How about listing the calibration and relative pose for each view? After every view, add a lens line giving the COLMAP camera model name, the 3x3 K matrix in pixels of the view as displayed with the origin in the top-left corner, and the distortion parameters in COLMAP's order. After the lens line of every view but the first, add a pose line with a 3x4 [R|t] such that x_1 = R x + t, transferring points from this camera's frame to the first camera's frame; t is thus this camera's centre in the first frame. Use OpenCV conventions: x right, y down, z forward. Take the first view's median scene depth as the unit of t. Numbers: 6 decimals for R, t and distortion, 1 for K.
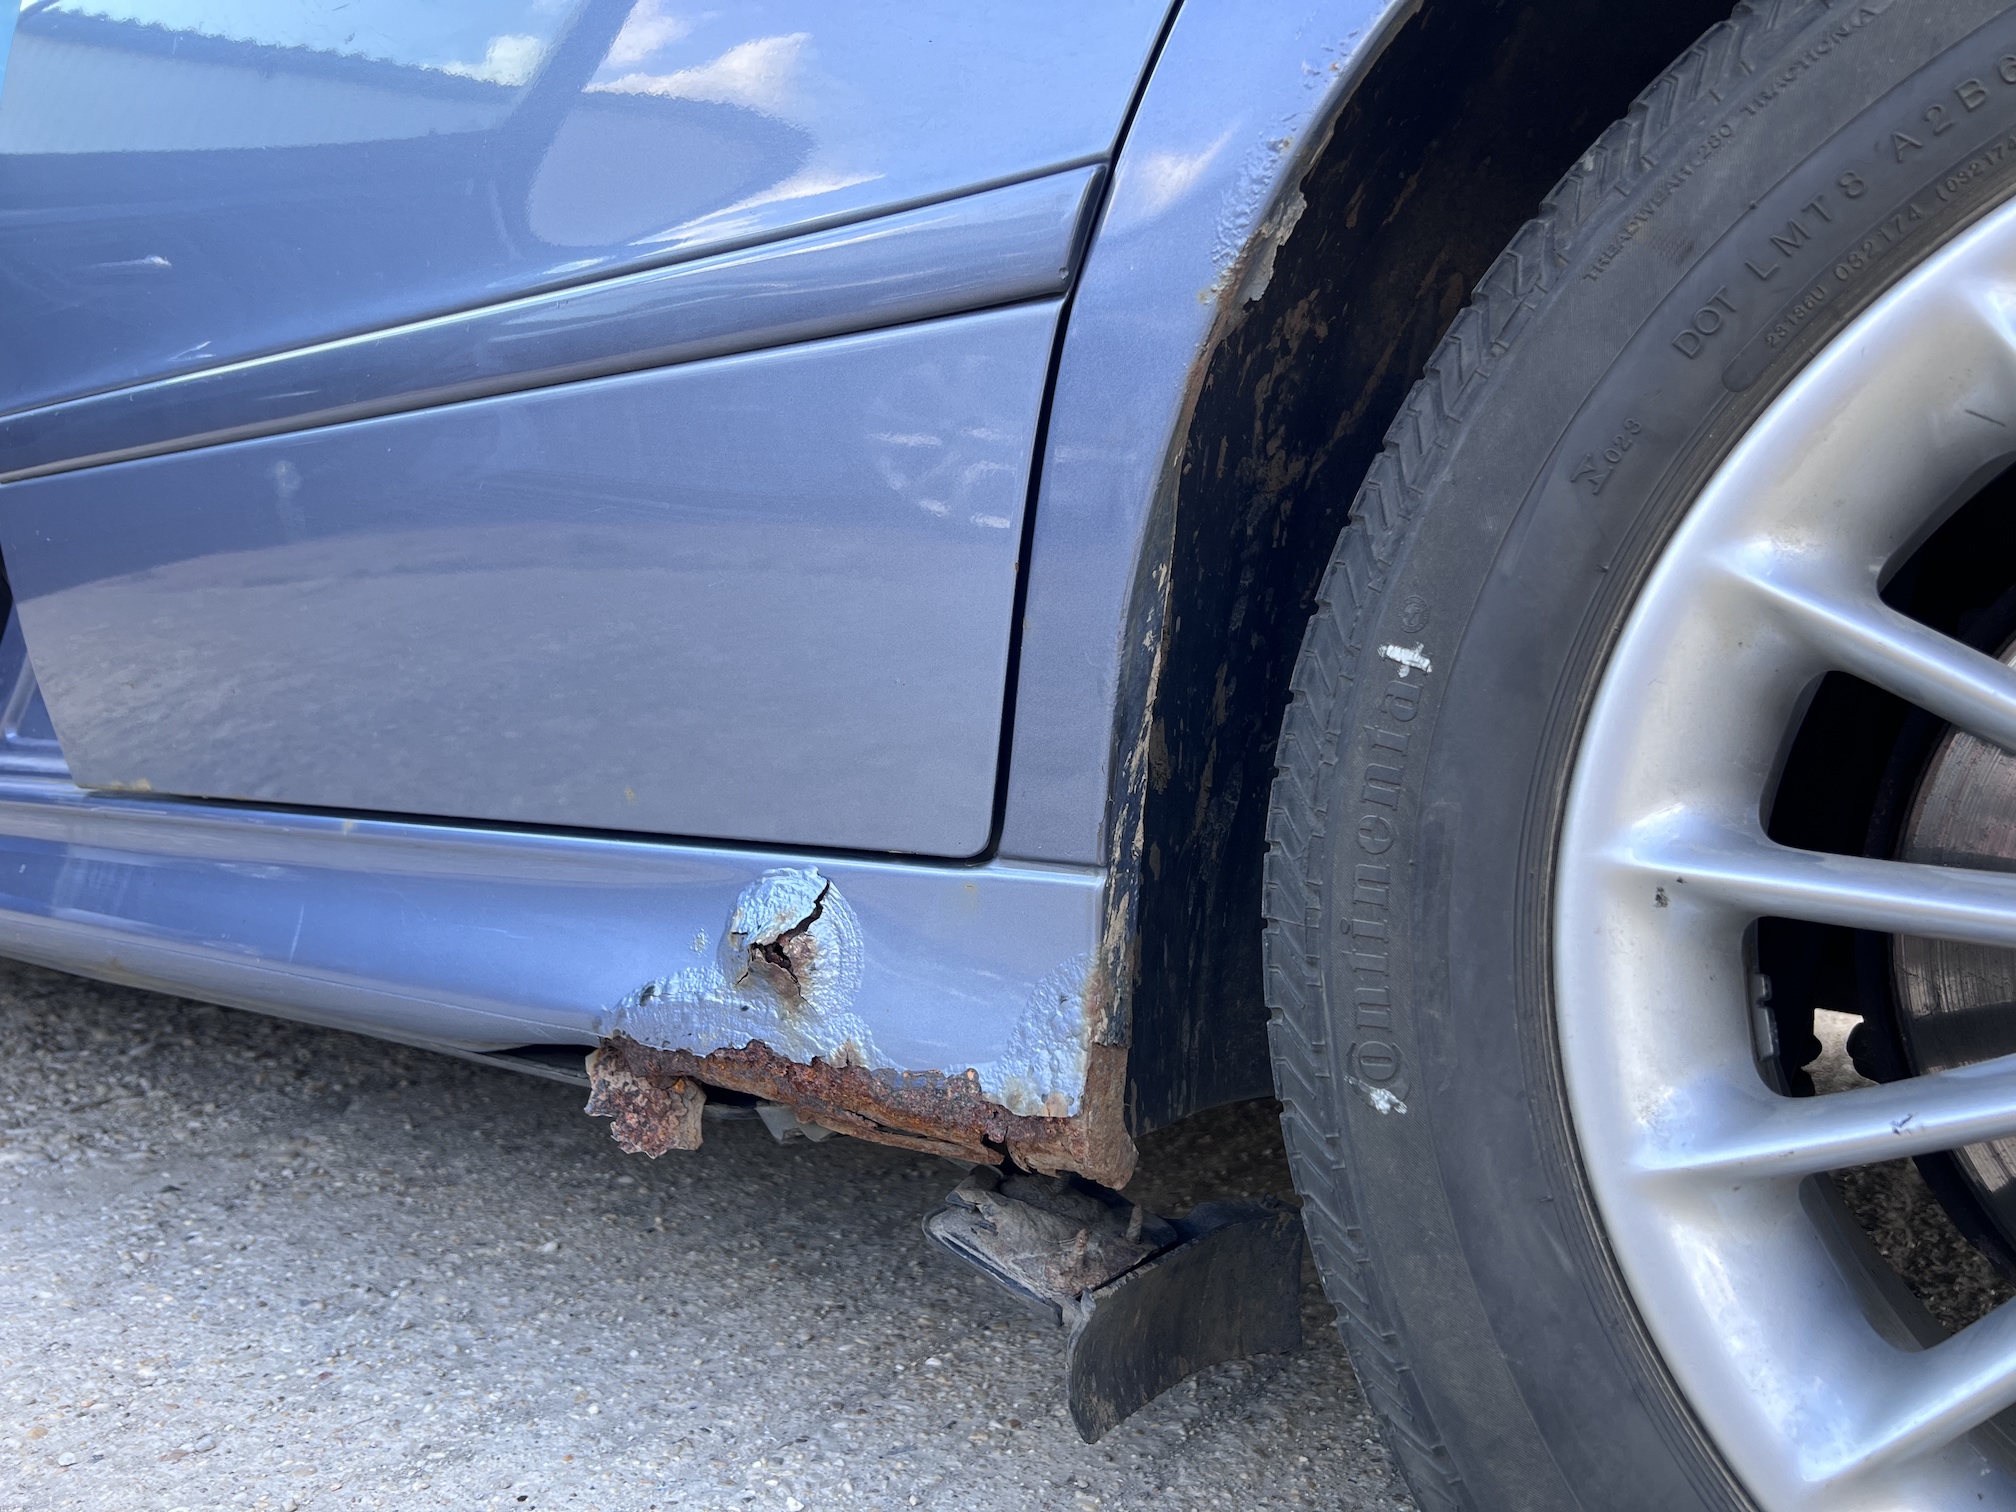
lens RADIAL K [[1532.9, 0, 981.0], [0, 1532.9, 788.0], [0, 0, 1]] dist [0.084806, -0.118128]
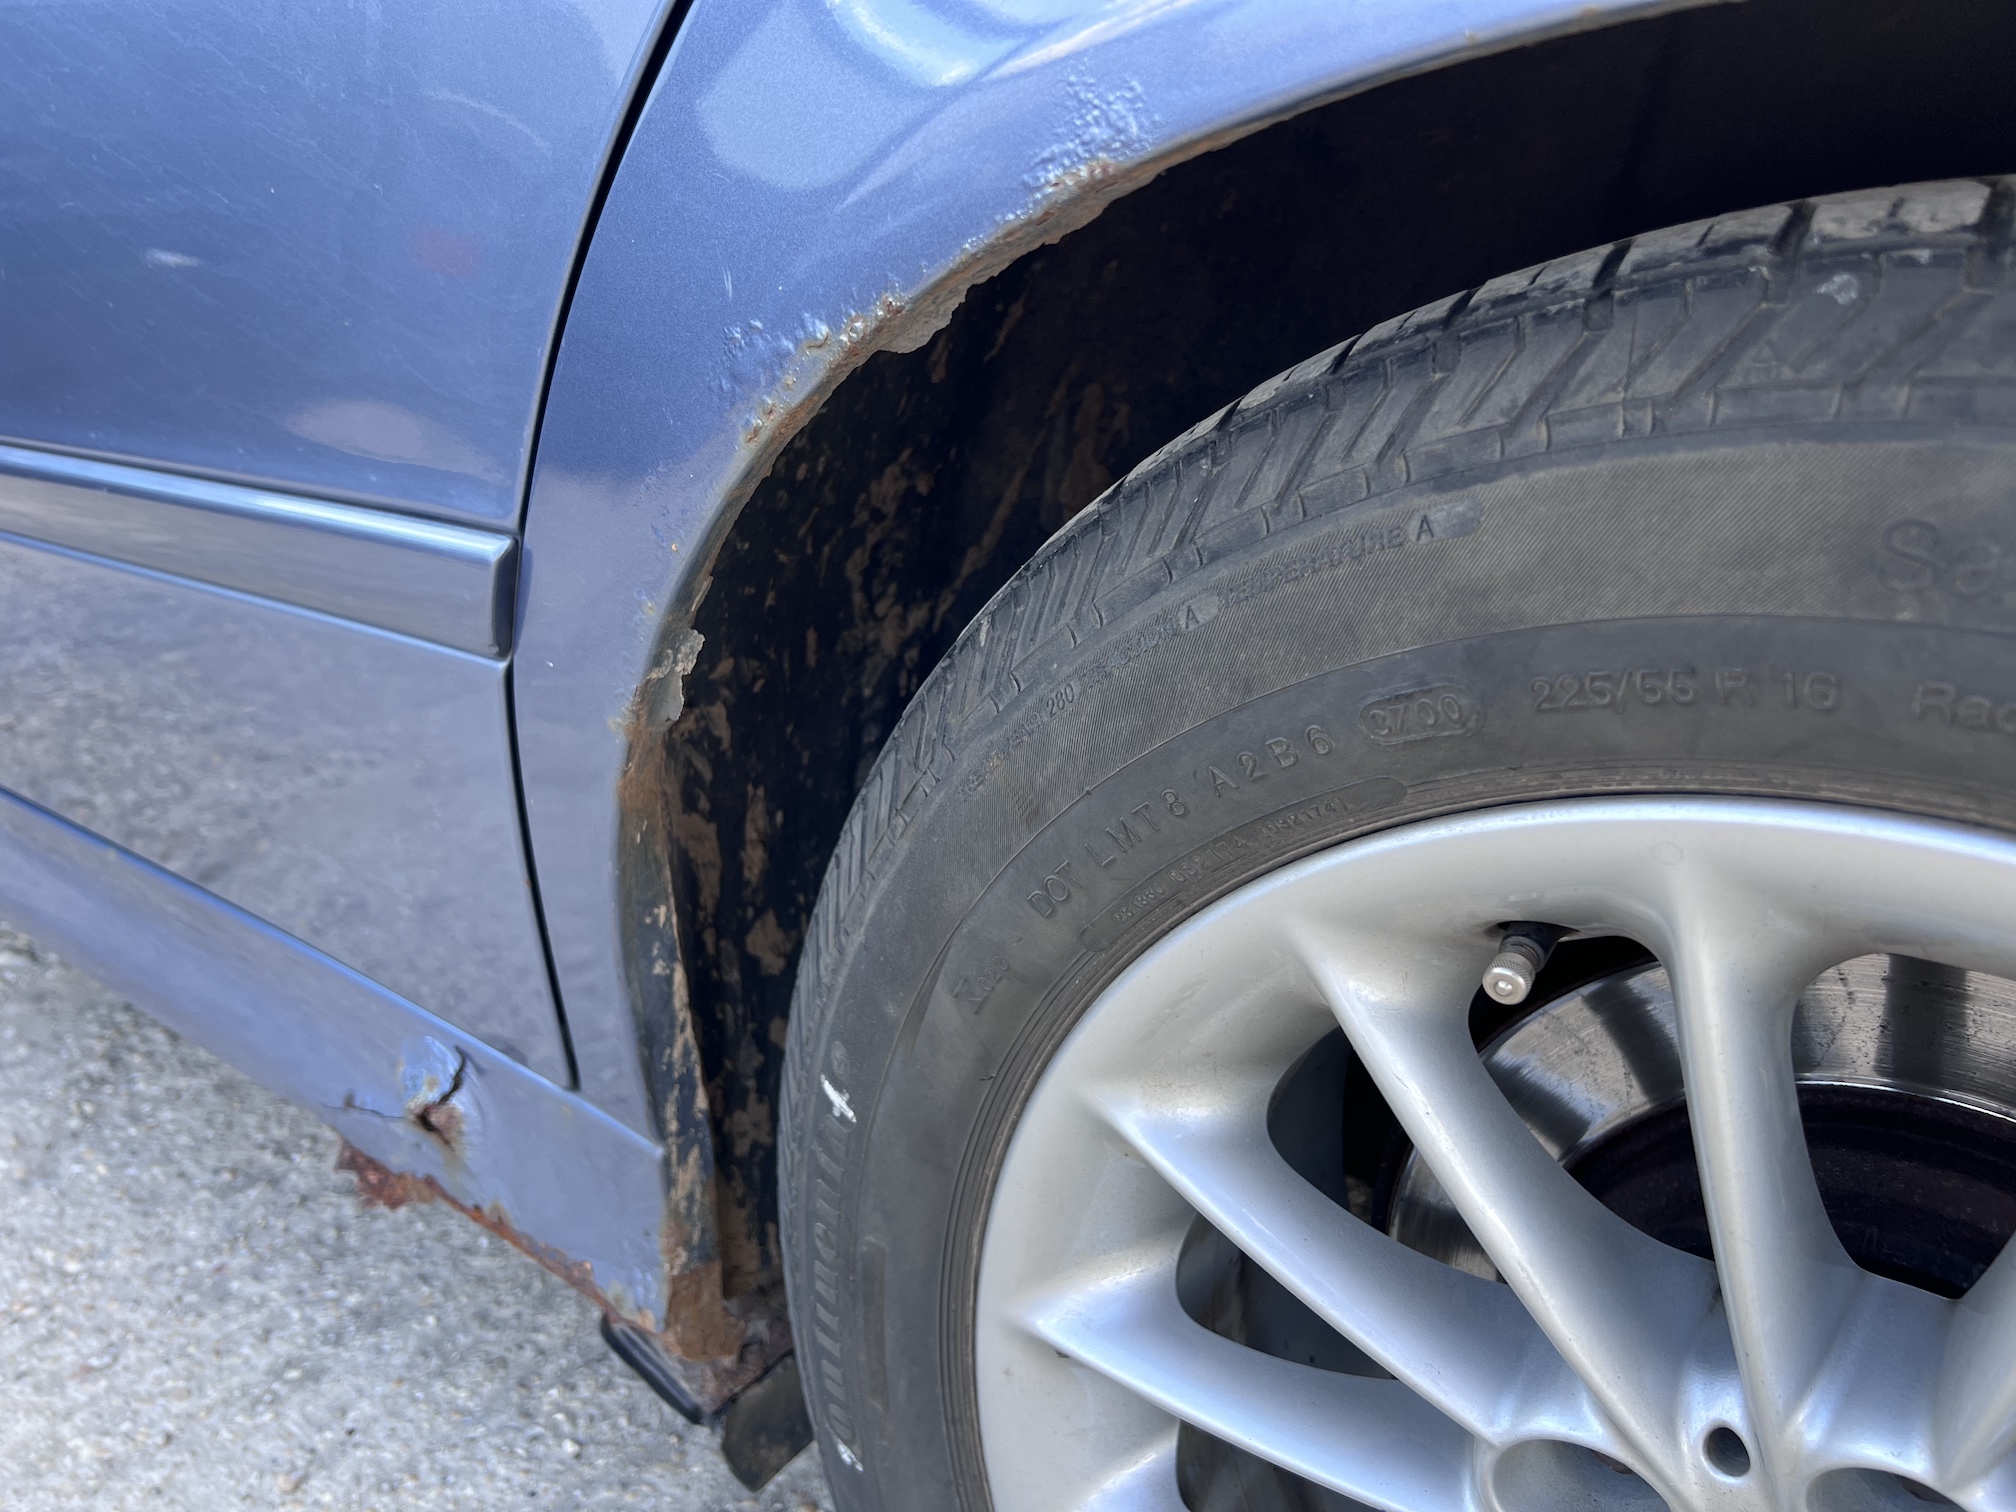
lens RADIAL K [[1532.9, 0, 981.0], [0, 1532.9, 788.0], [0, 0, 1]] dist [0.084806, -0.118128]
pose [[0.995986, -0.015026, -0.088241, 0.327728], [0.045112, 0.935720, 0.349848, -0.439478], [0.077312, -0.352425, 0.932641, 0.111528]]
